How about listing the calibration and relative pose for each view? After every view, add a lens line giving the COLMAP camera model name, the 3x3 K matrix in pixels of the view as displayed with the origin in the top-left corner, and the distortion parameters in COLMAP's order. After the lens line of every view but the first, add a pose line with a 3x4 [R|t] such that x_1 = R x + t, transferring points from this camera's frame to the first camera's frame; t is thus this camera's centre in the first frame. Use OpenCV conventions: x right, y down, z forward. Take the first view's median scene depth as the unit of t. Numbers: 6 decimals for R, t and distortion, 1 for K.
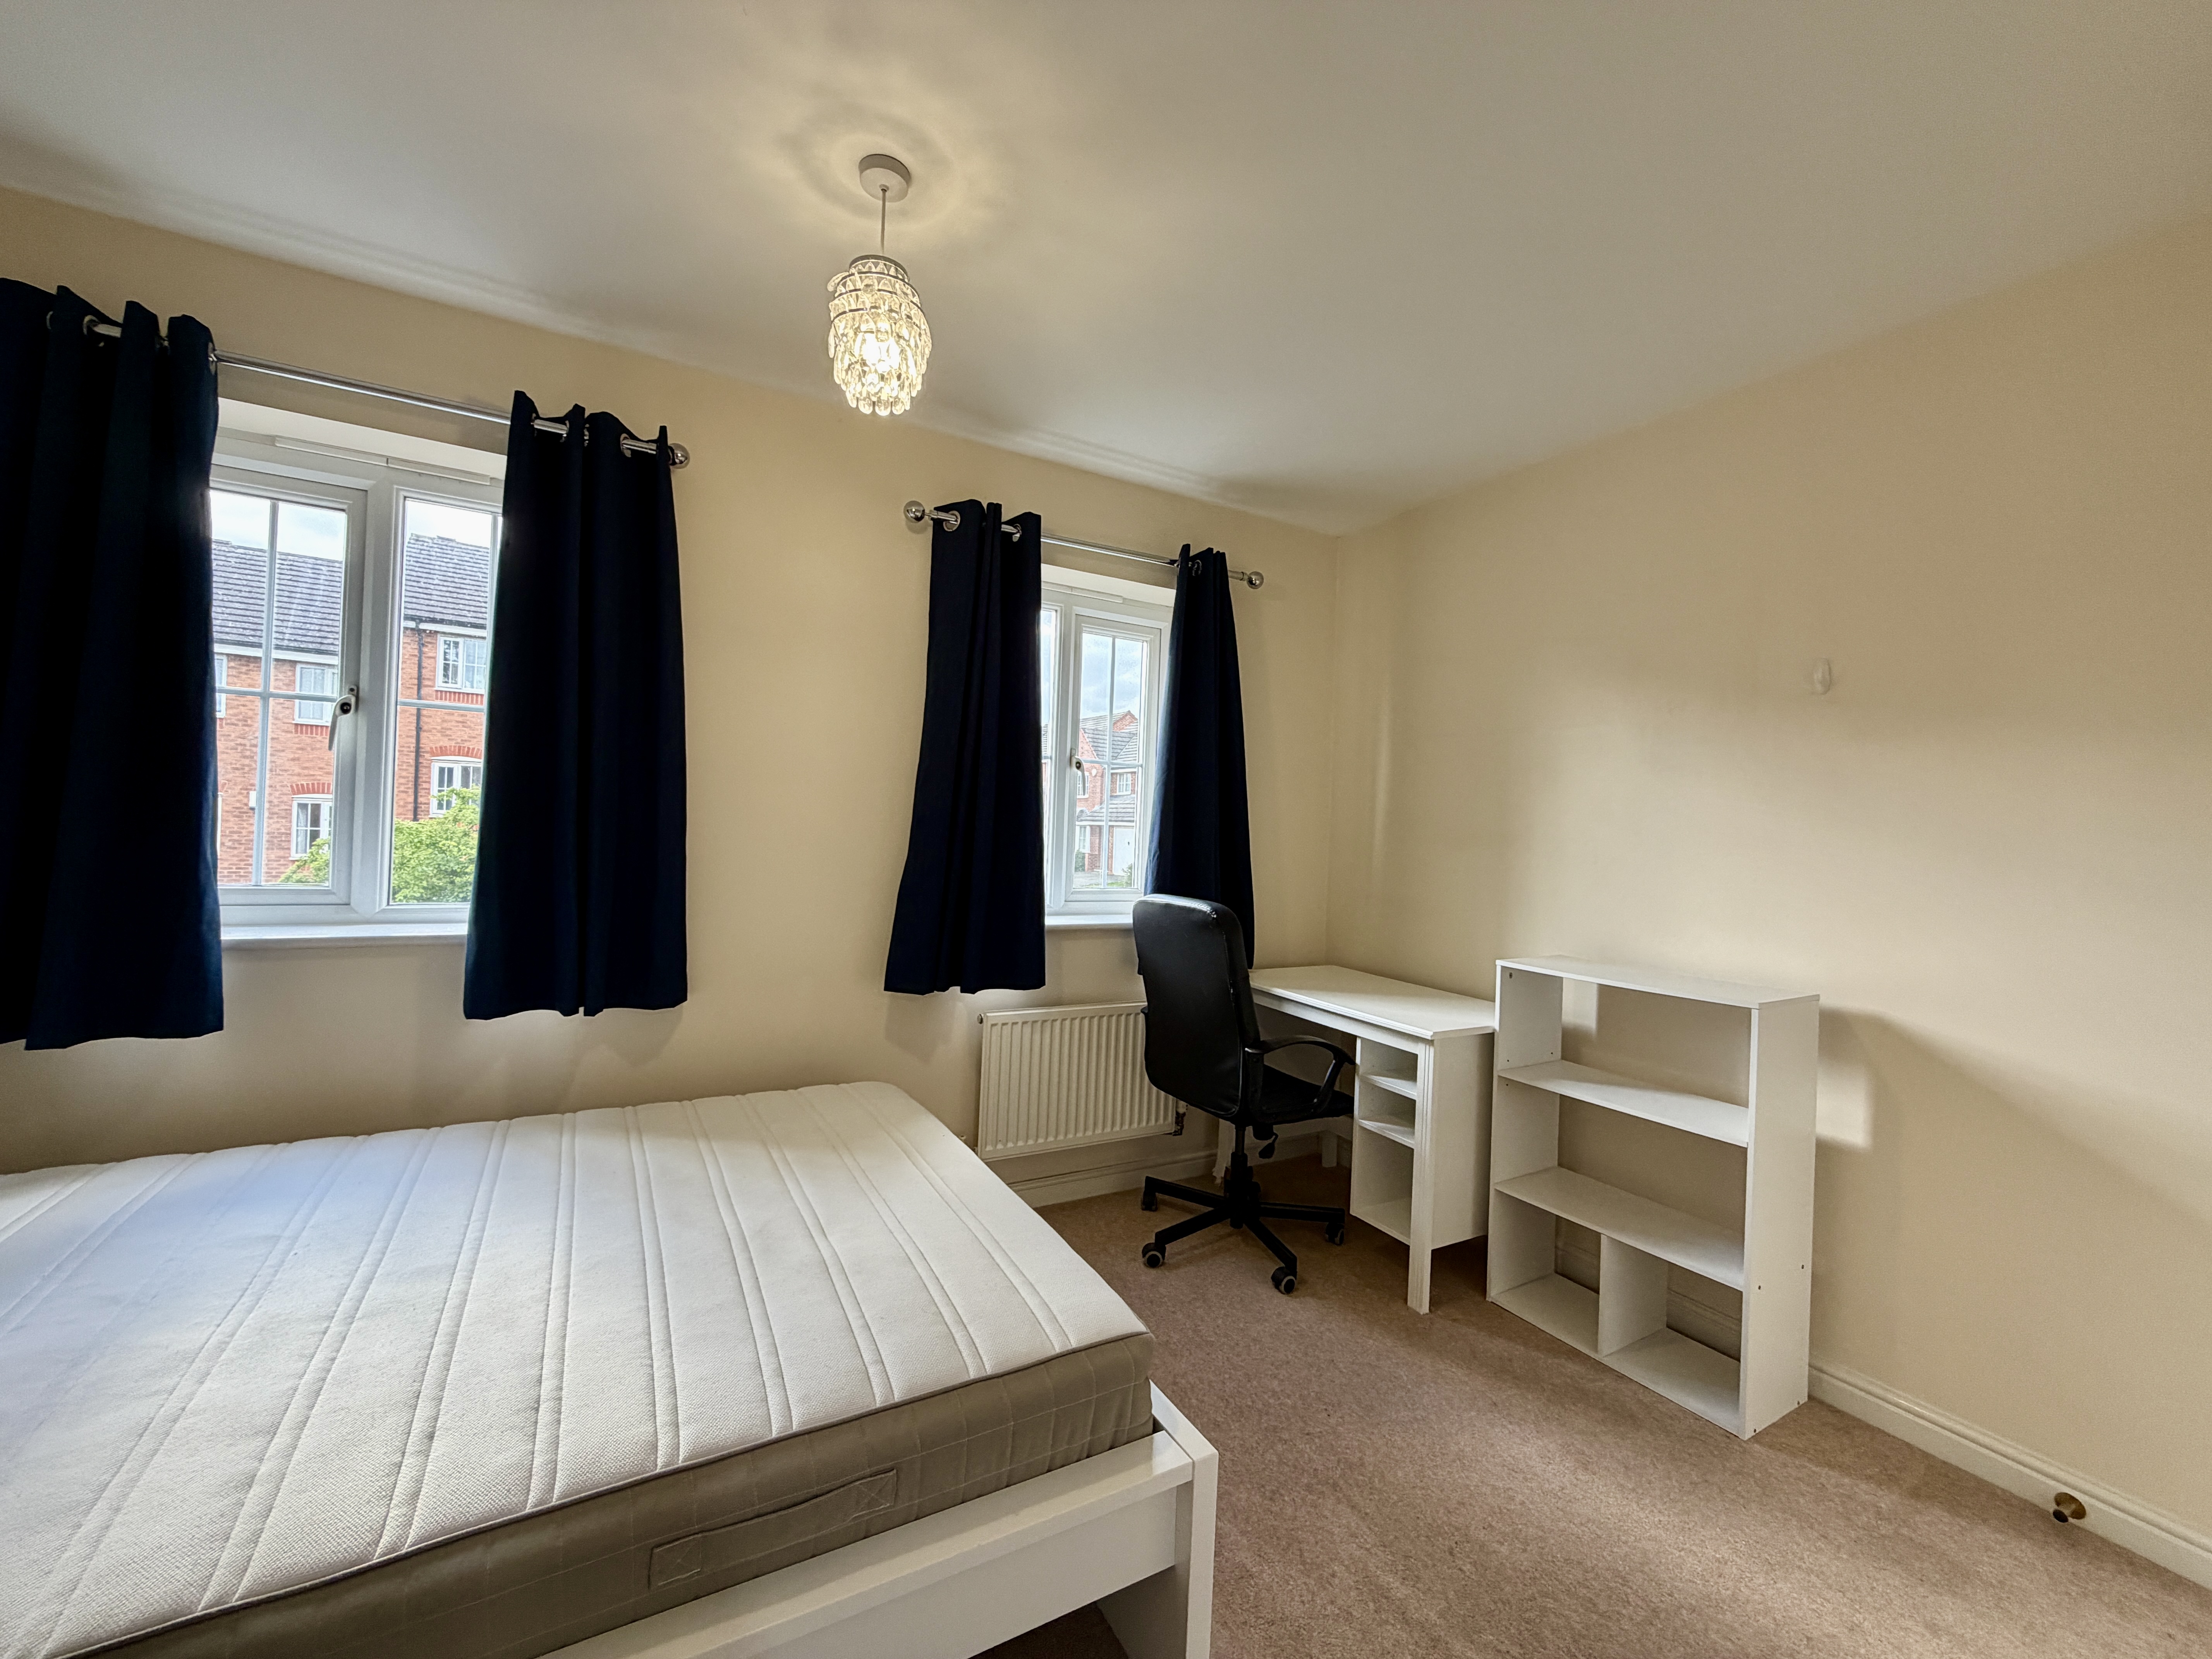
lens RADIAL K [[886.2, 0, 1102.2], [0, 886.2, 825.7], [0, 0, 1]] dist [0.001055, 0.000354]
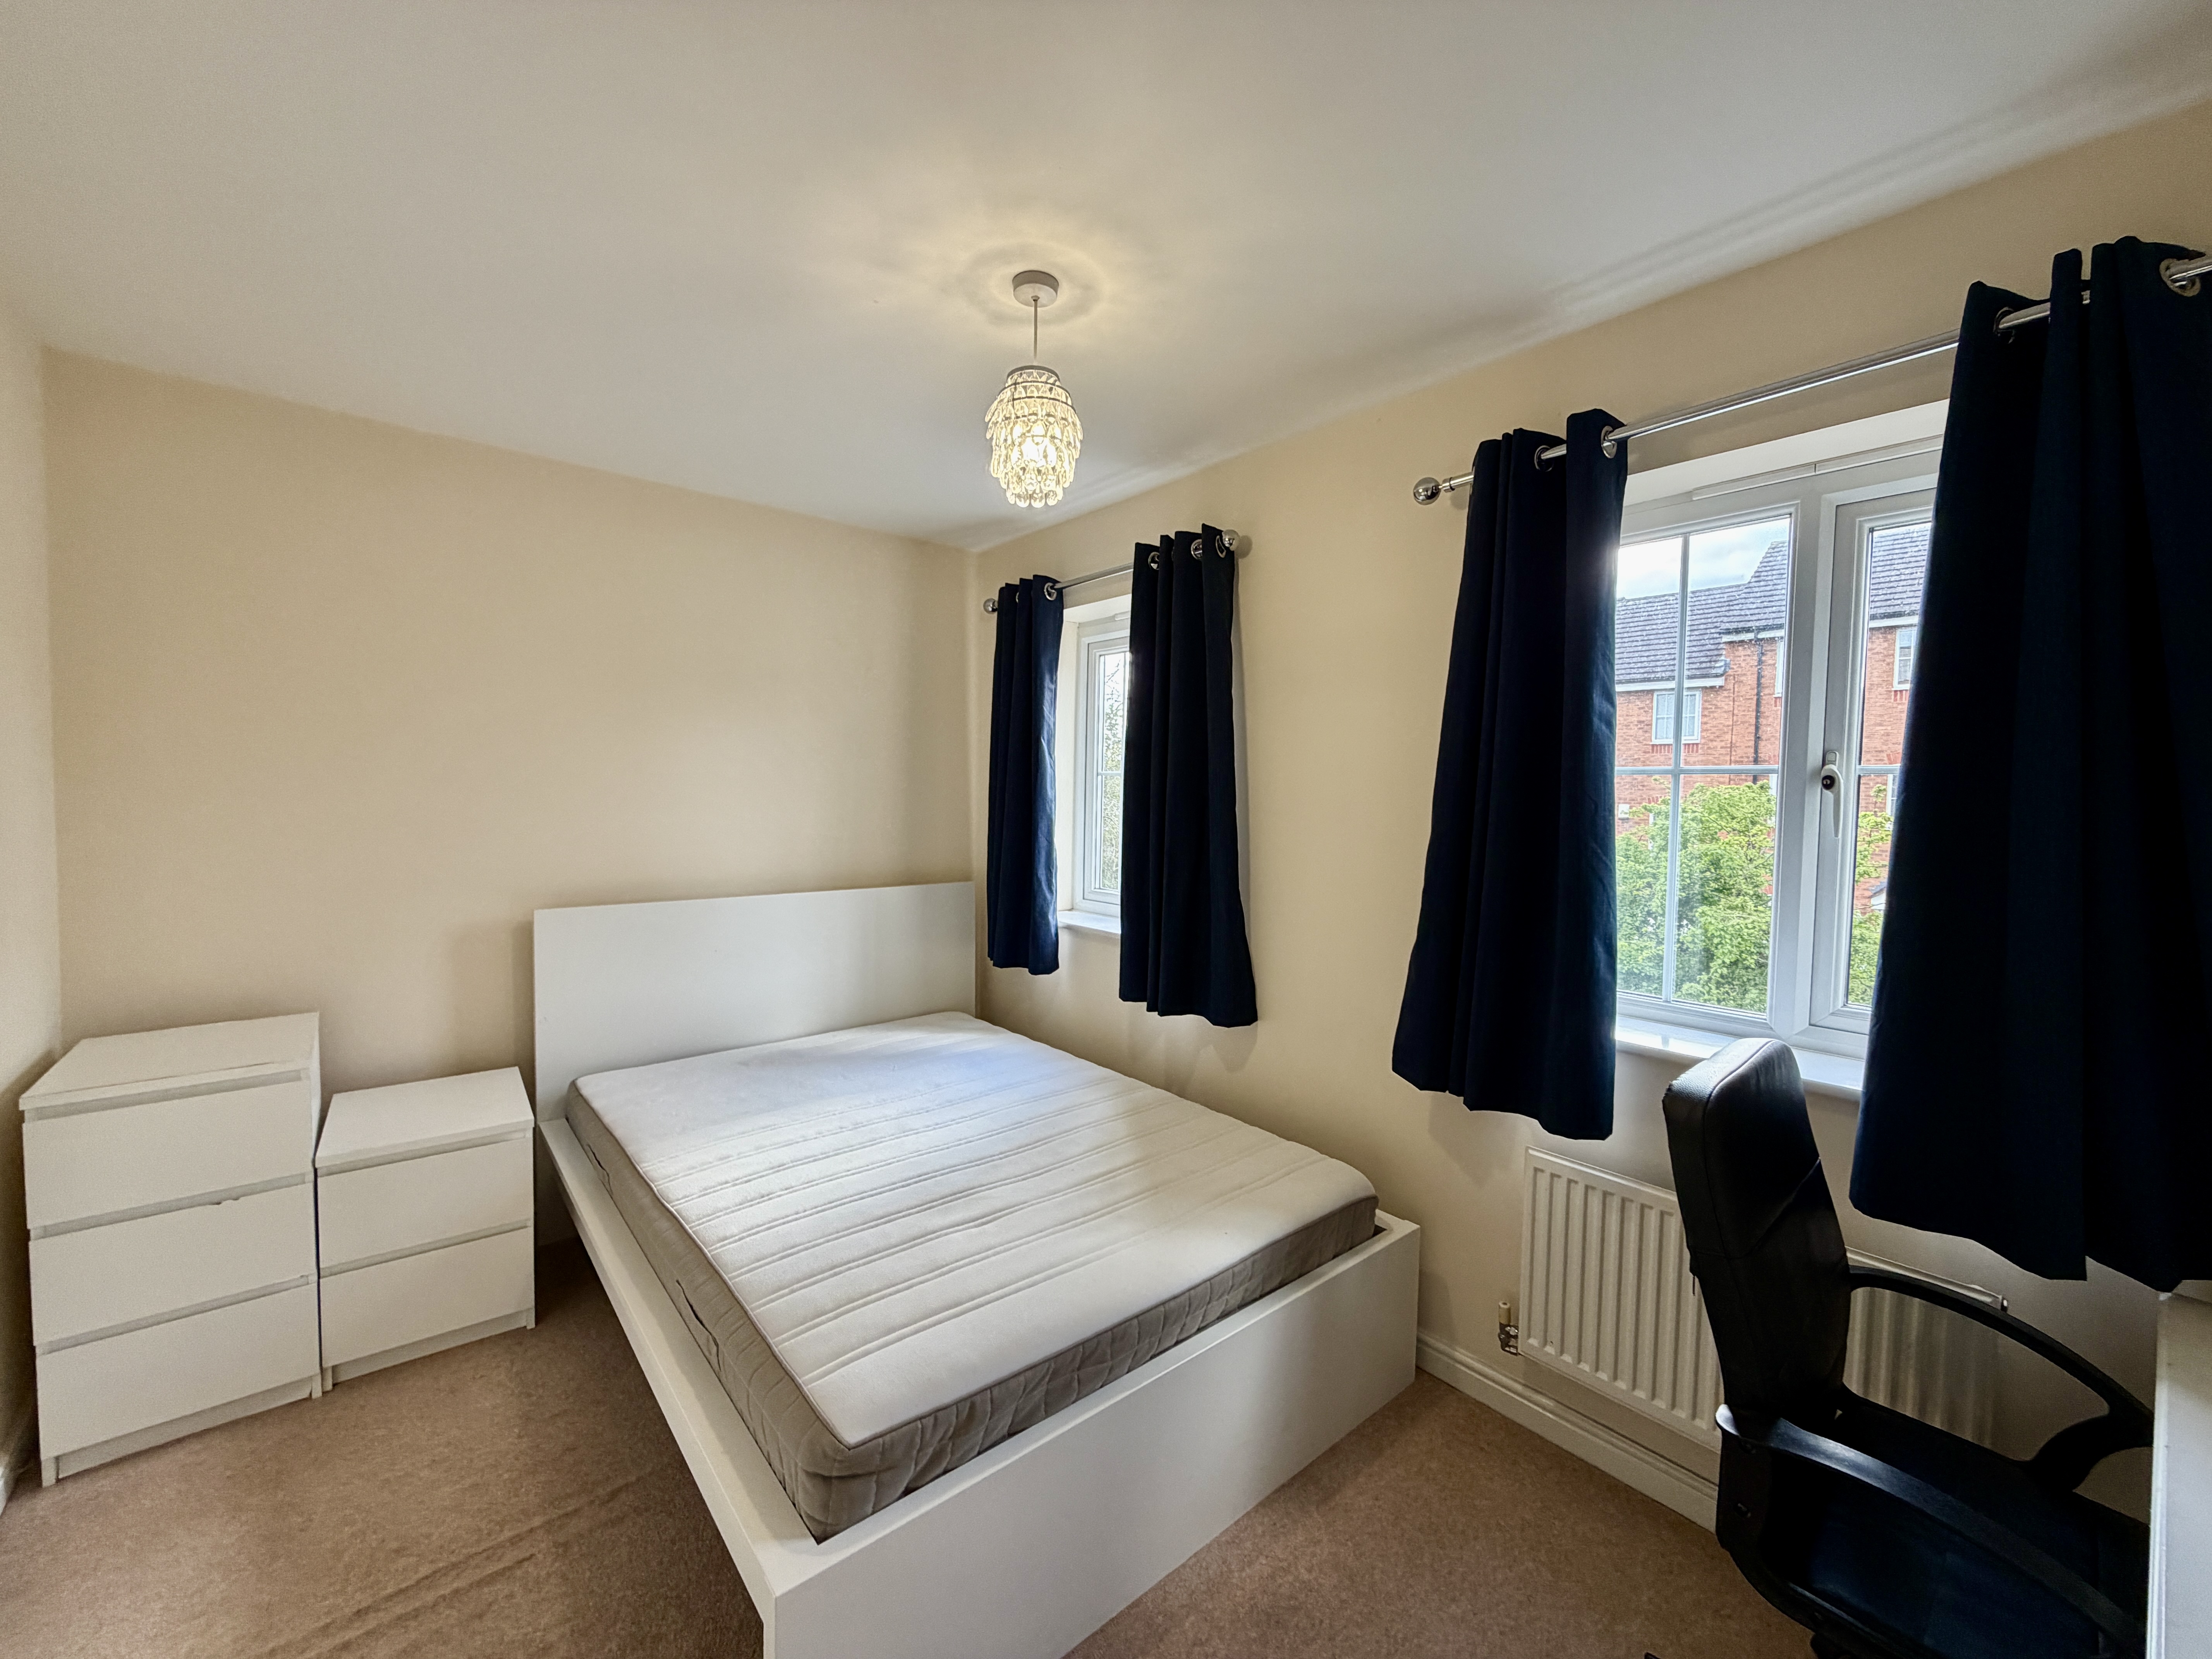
lens RADIAL K [[886.2, 0, 1102.2], [0, 886.2, 825.7], [0, 0, 1]] dist [0.001055, 0.000354]
pose [[0.181518, 0.004909, -0.983375, 0.609188], [-0.008390, 0.999959, 0.003443, -0.055774], [0.983352, 0.007626, 0.181552, 0.644822]]
